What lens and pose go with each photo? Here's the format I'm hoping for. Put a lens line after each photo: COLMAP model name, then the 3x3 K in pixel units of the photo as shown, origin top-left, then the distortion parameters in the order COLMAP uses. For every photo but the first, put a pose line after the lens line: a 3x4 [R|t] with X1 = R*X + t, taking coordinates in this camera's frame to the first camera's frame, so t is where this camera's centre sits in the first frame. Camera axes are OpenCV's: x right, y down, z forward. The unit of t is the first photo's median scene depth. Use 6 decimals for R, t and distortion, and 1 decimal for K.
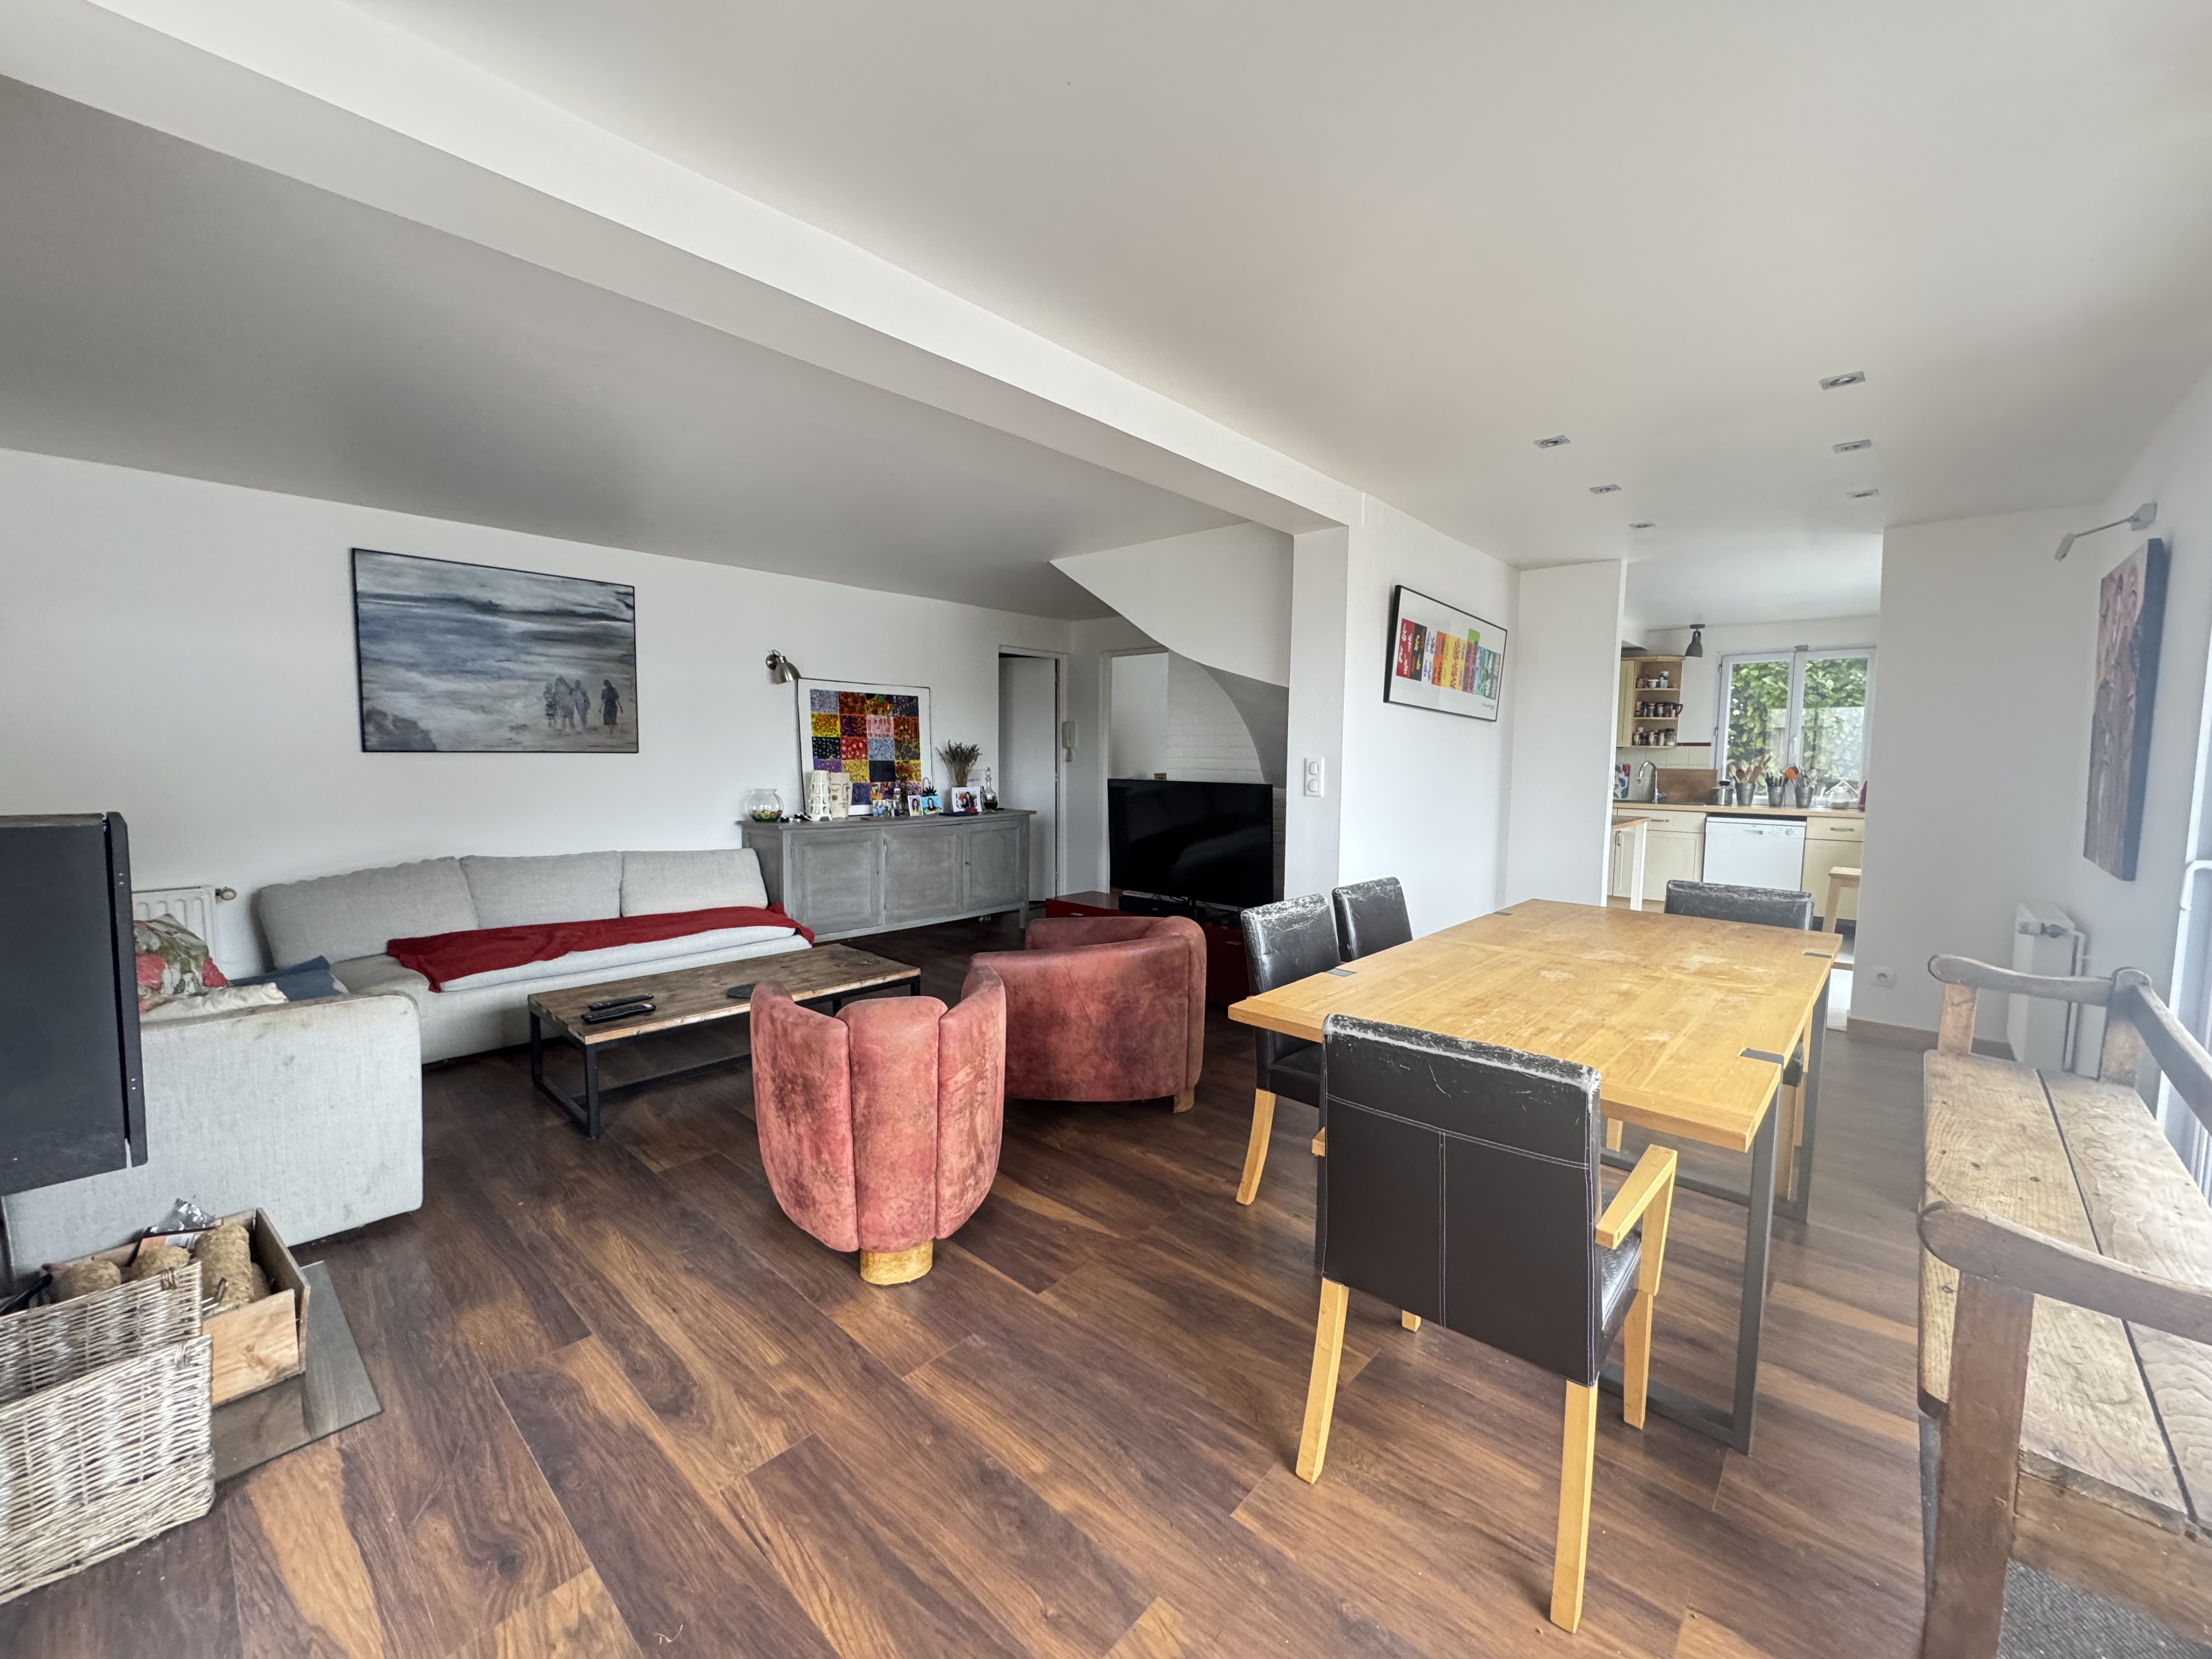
lens RADIAL K [[880.5, 0, 1108.2], [0, 880.5, 827.5], [0, 0, 1]] dist [-0.002259, 0.000273]
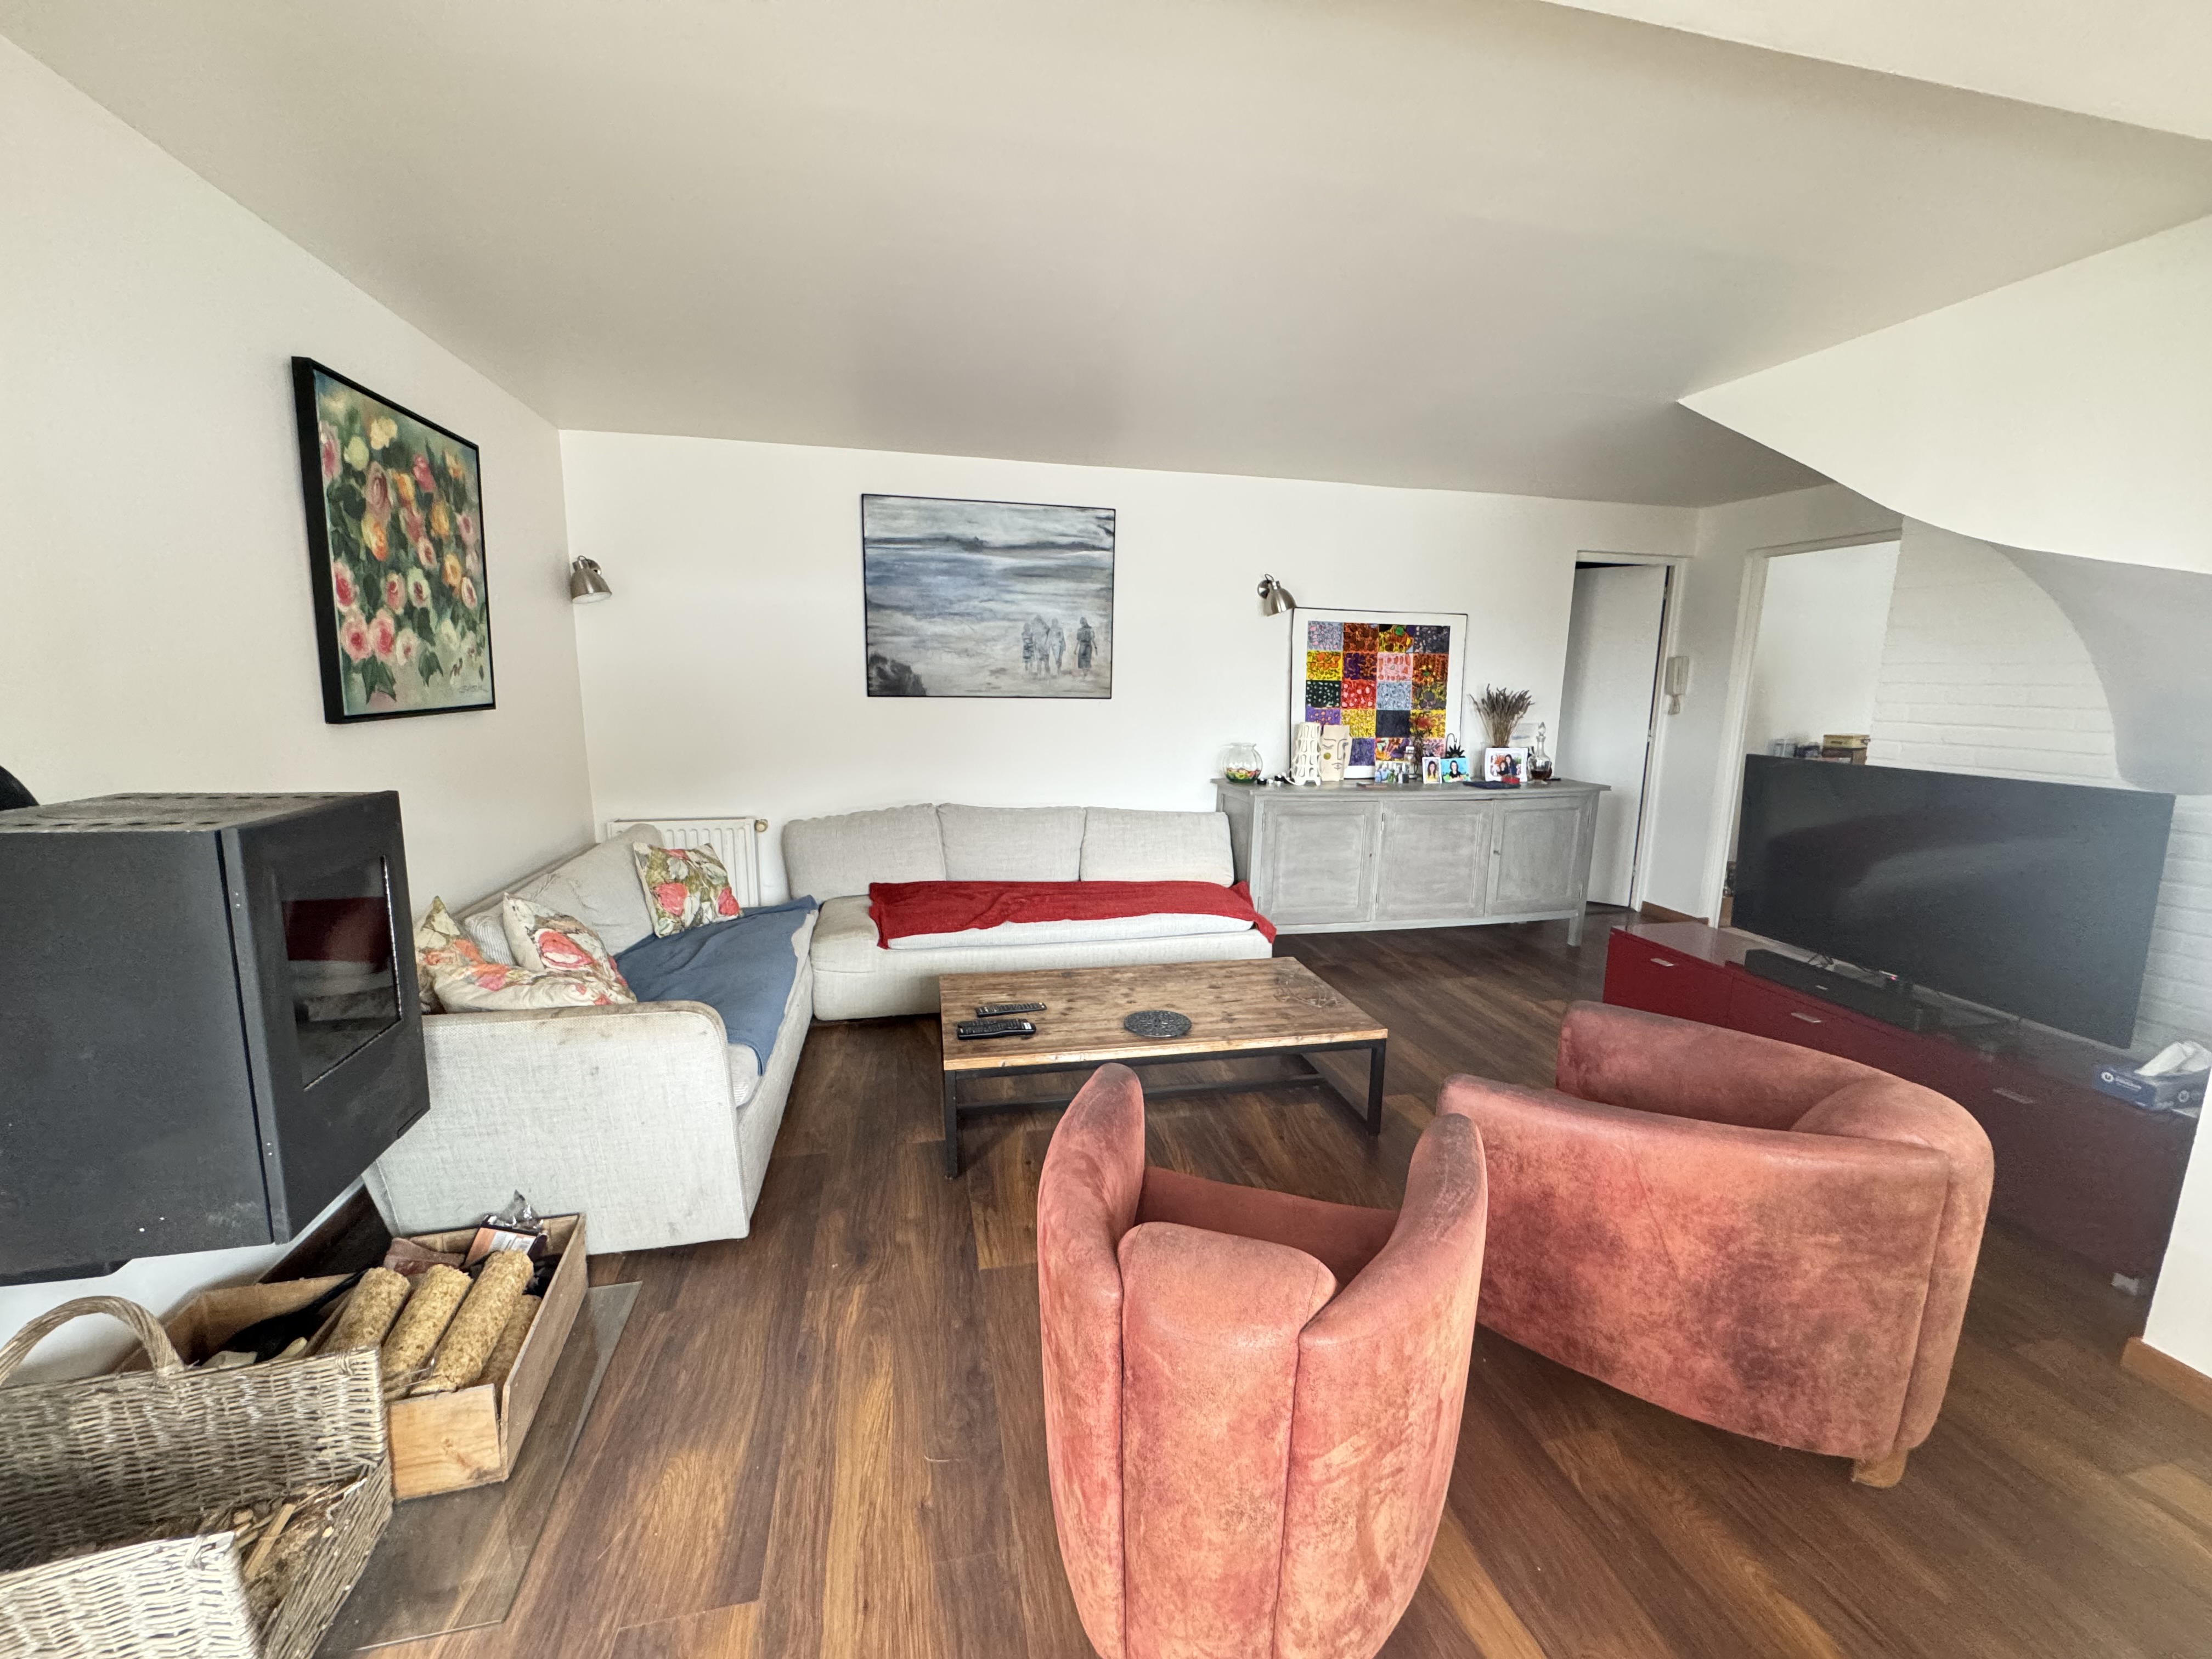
lens RADIAL K [[880.5, 0, 1105.7], [0, 880.5, 828.0], [0, 0, 1]] dist [-0.002259, 0.000273]
pose [[0.820139, 0.101689, -0.563055, -0.026708], [-0.058151, 0.993798, 0.094782, -0.057276], [0.569201, -0.044992, 0.820966, 0.372205]]
